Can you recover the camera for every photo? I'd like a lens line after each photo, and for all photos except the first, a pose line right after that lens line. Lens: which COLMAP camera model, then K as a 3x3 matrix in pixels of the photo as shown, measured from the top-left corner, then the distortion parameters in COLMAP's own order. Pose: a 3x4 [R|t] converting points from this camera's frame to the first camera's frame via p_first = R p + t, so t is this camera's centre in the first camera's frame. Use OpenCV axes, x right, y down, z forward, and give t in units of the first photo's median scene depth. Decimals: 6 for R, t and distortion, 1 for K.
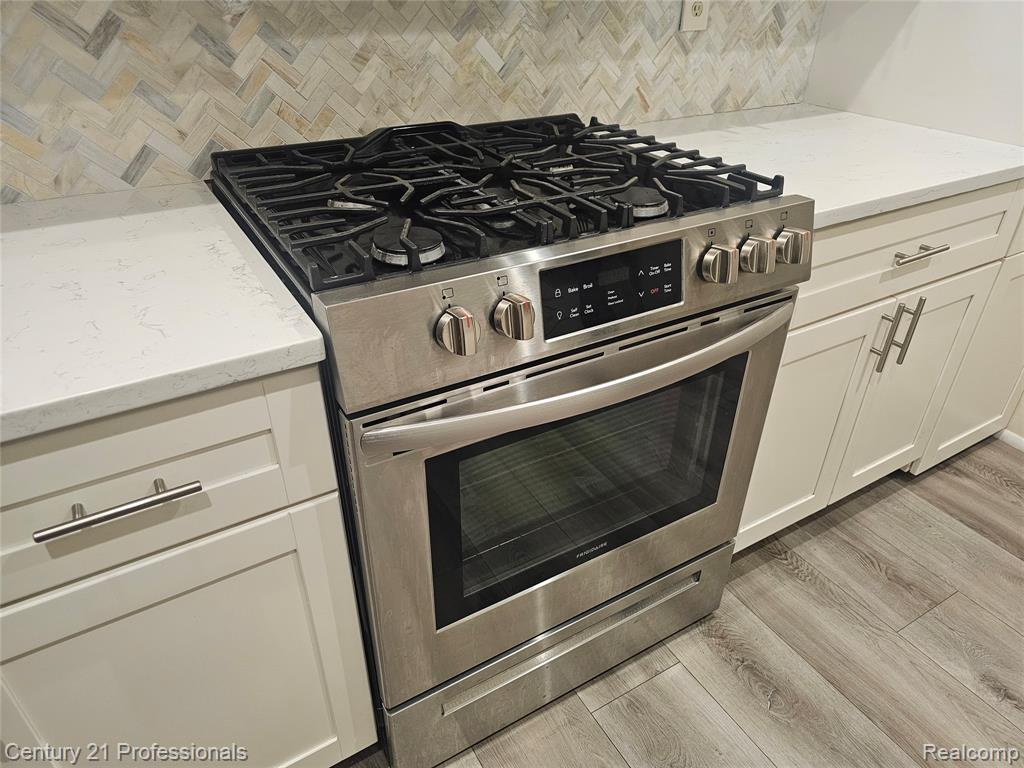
lens RADIAL K [[685.2, 0, 518.1], [0, 685.2, 385.9], [0, 0, 1]] dist [0.015214, -0.001482]
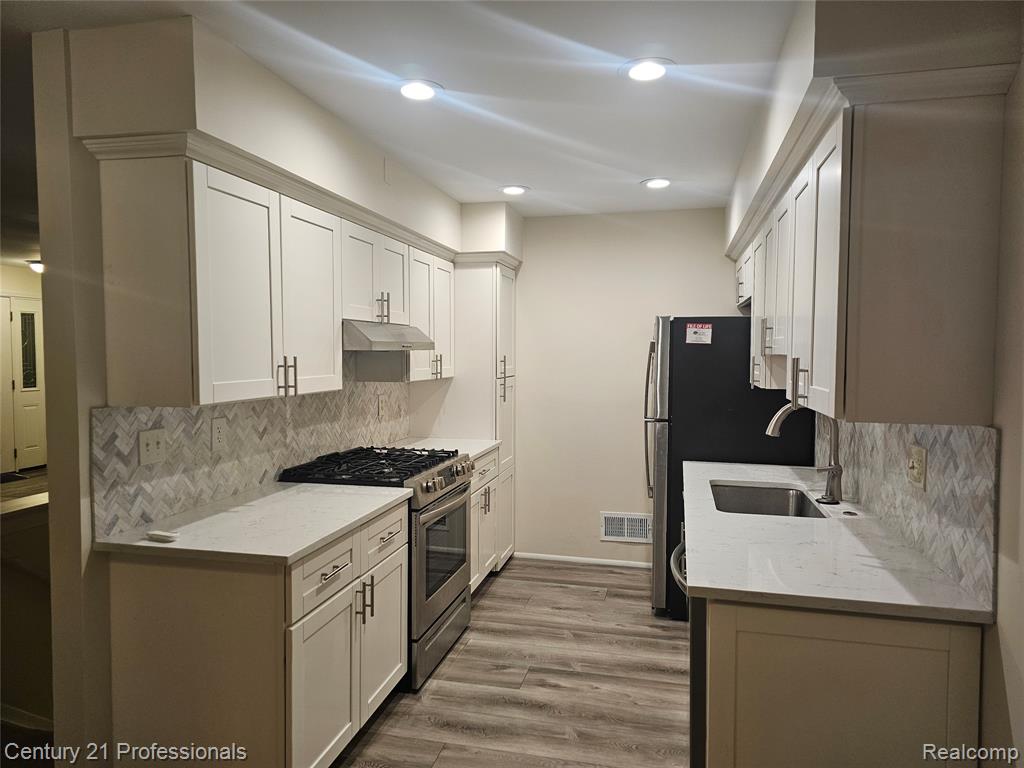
lens RADIAL K [[685.2, 0, 516.5], [0, 685.2, 383.0], [0, 0, 1]] dist [0.015214, -0.001482]
pose [[0.695166, -0.046801, 0.717324, -1.642733], [0.390866, 0.862083, -0.322546, 0.559641], [-0.603298, 0.504601, 0.617584, -1.303273]]
